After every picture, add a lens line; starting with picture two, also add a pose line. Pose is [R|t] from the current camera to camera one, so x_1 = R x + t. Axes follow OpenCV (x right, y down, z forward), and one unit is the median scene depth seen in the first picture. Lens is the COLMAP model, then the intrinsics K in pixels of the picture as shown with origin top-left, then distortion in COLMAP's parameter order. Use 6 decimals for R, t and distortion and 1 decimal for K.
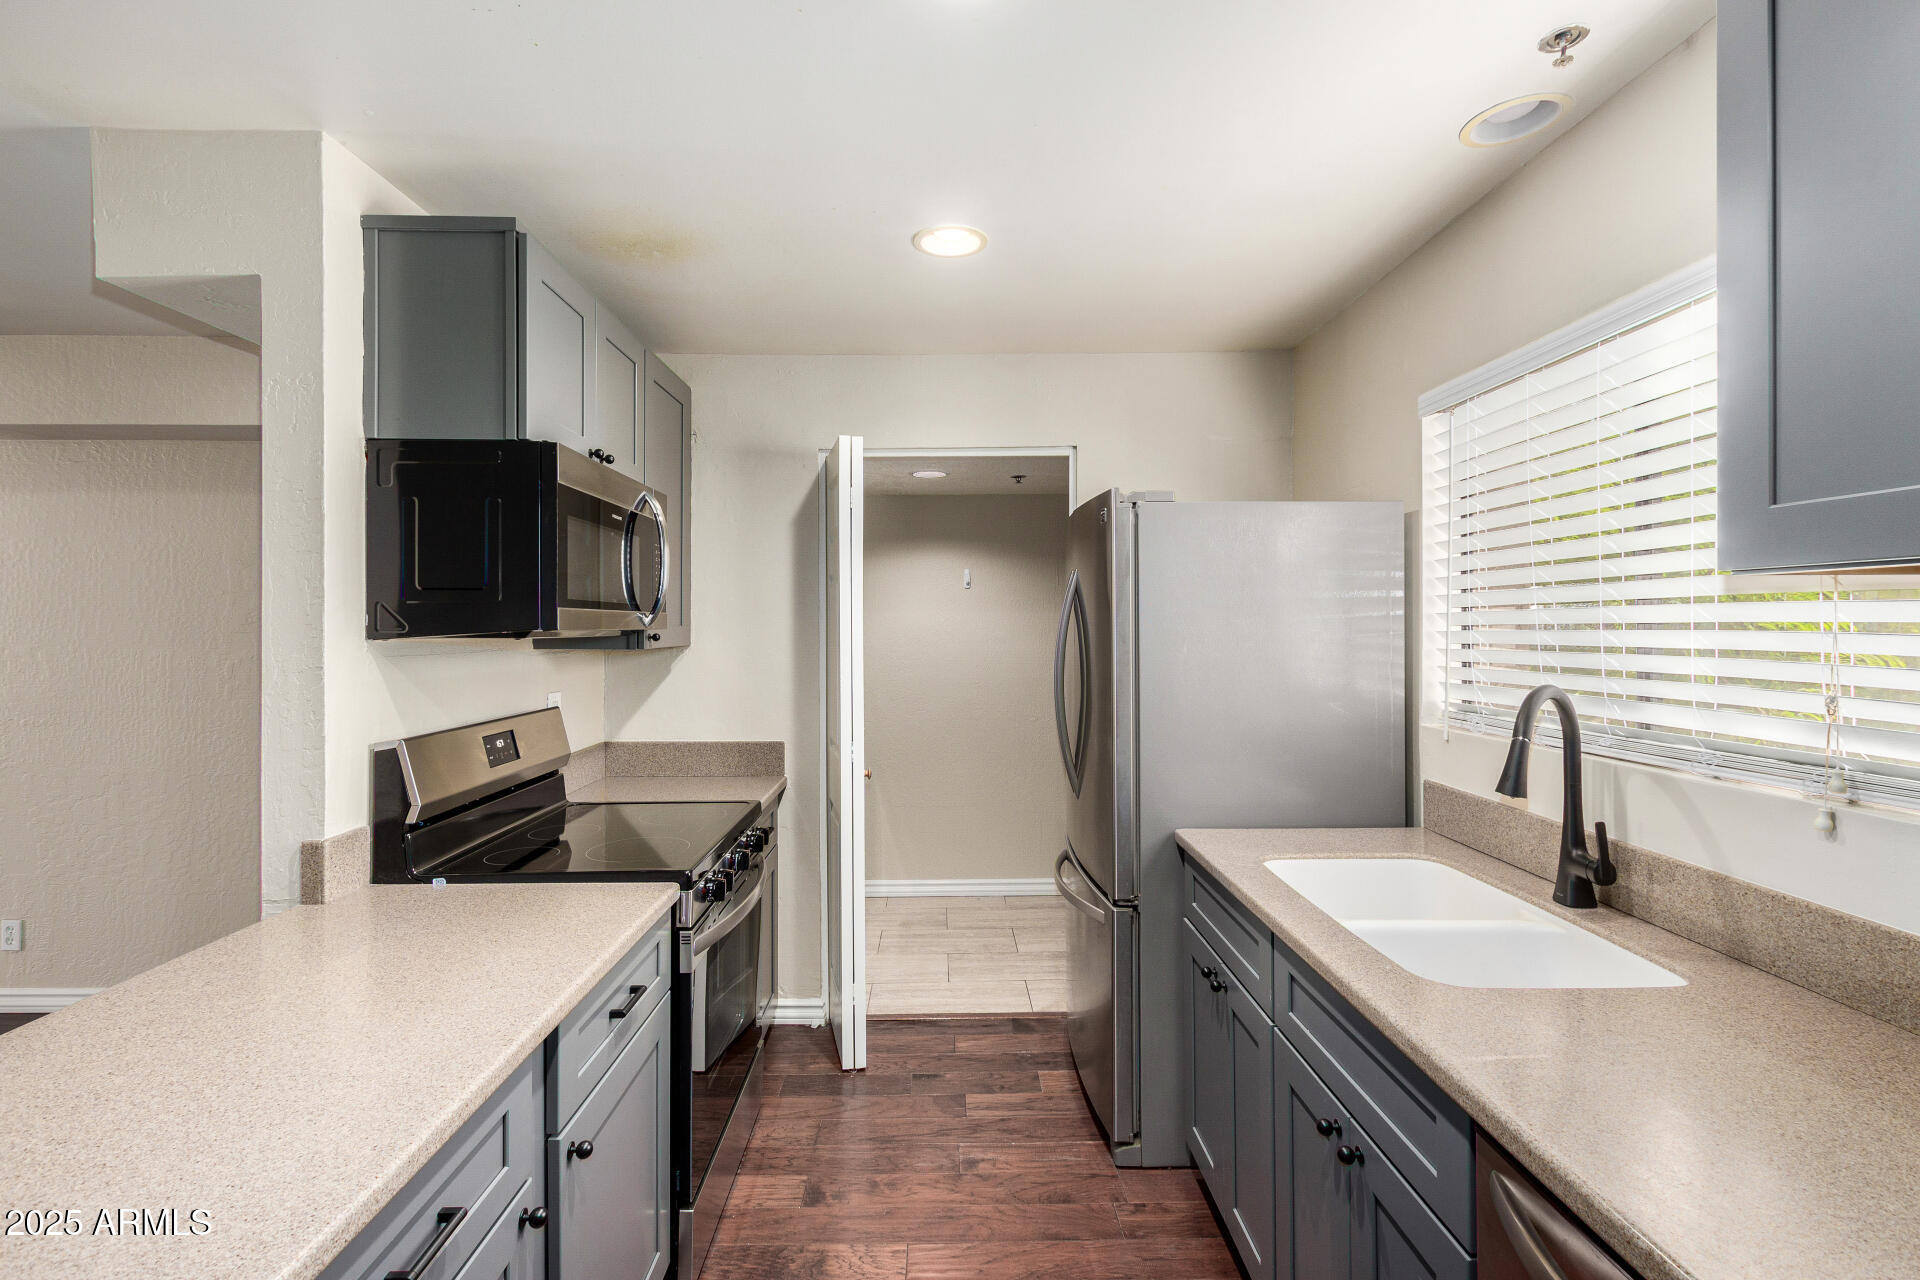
lens RADIAL K [[875.0, 0, 961.0], [0, 875.0, 629.5], [0, 0, 1]] dist [0.004505, -0.000164]
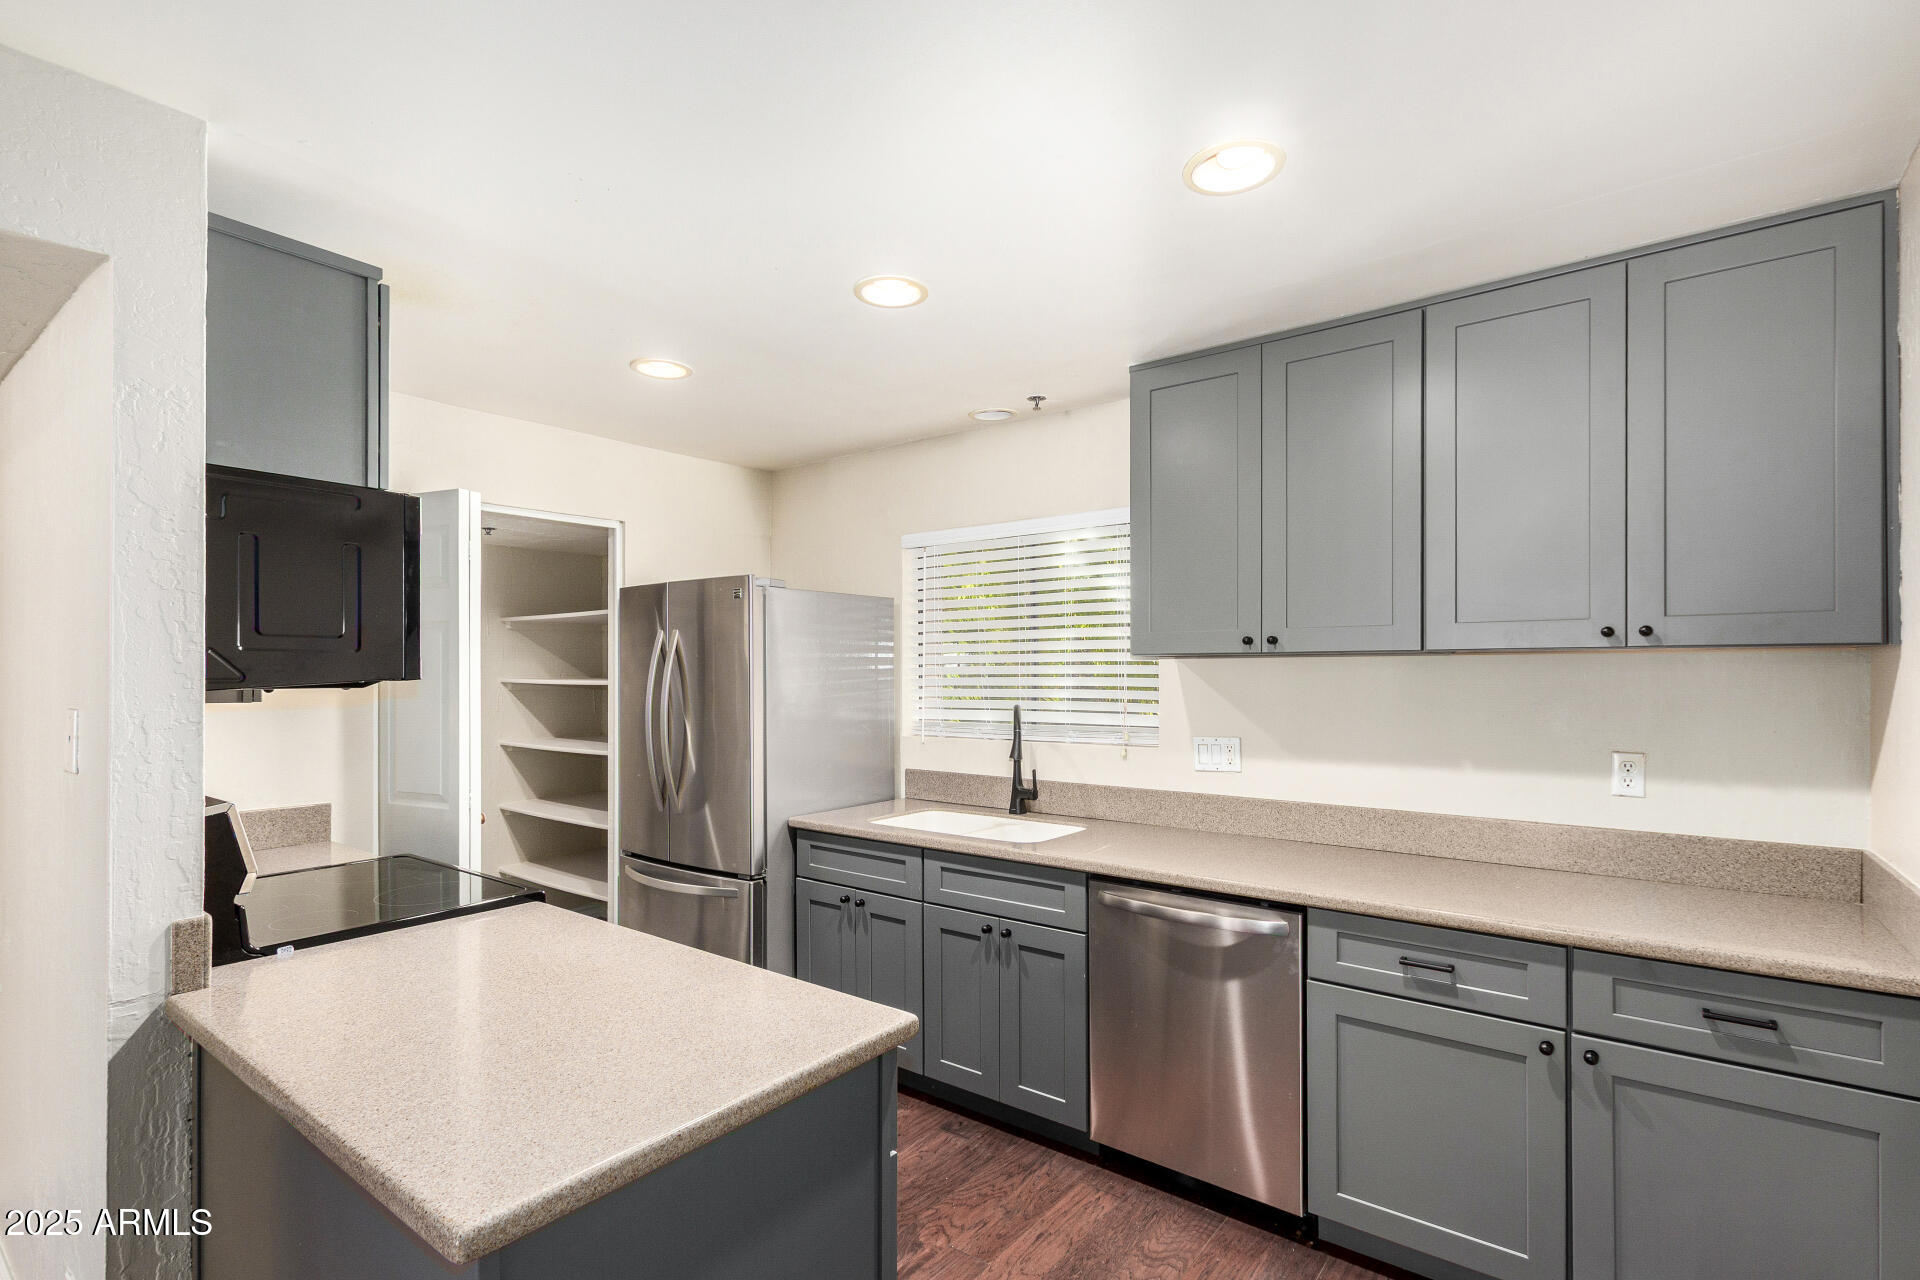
lens RADIAL K [[875.0, 0, 989.8], [0, 875.0, 679.7], [0, 0, 1]] dist [0.004505, -0.000164]
pose [[0.611089, -0.003937, 0.791552, -0.878955], [0.002828, 0.999992, 0.002791, -0.000245], [-0.791557, 0.000532, 0.611095, -0.164011]]
